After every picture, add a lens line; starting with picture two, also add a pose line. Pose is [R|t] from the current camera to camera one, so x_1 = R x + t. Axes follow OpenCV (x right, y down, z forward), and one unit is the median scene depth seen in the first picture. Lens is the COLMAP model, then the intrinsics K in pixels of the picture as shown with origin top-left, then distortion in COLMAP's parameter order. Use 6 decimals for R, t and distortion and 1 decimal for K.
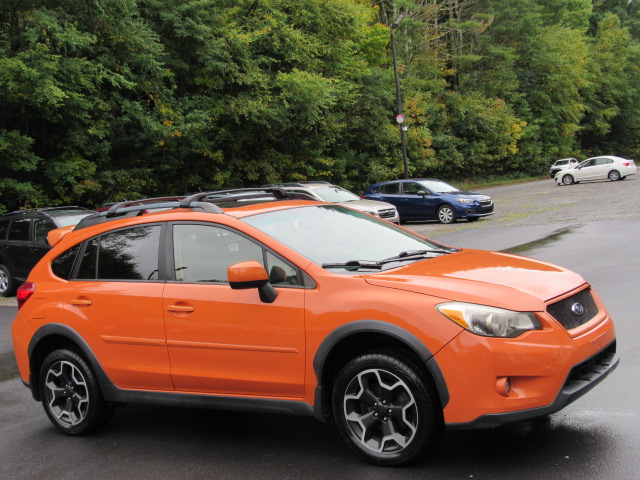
lens RADIAL K [[877.7, 0, 322.7], [0, 877.7, 260.1], [0, 0, 1]] dist [-0.072849, 0.000000]
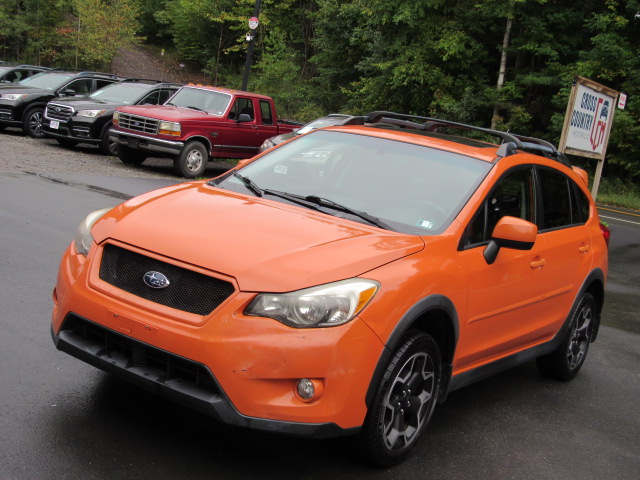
lens RADIAL K [[877.7, 0, 306.8], [0, 877.7, 255.0], [0, 0, 1]] dist [-0.072849, 0.000000]
pose [[-0.018008, 0.261532, -0.965027, 0.800275], [-0.237834, 0.936359, 0.258200, -0.149795], [0.971139, 0.234166, 0.045339, 0.859279]]
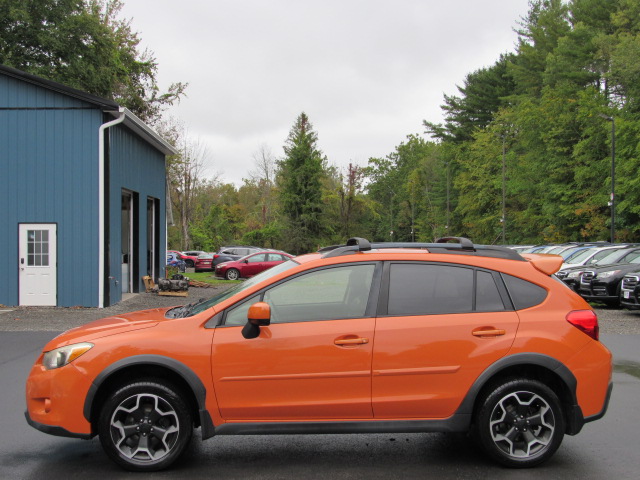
lens RADIAL K [[877.7, 0, 315.6], [0, 877.7, 266.5], [0, 0, 1]] dist [-0.072849, 0.000000]
pose [[-0.780089, 0.121798, -0.613699, 0.625088], [0.036351, 0.988035, 0.149883, -0.211742], [0.624612, 0.094614, -0.775183, 1.827994]]
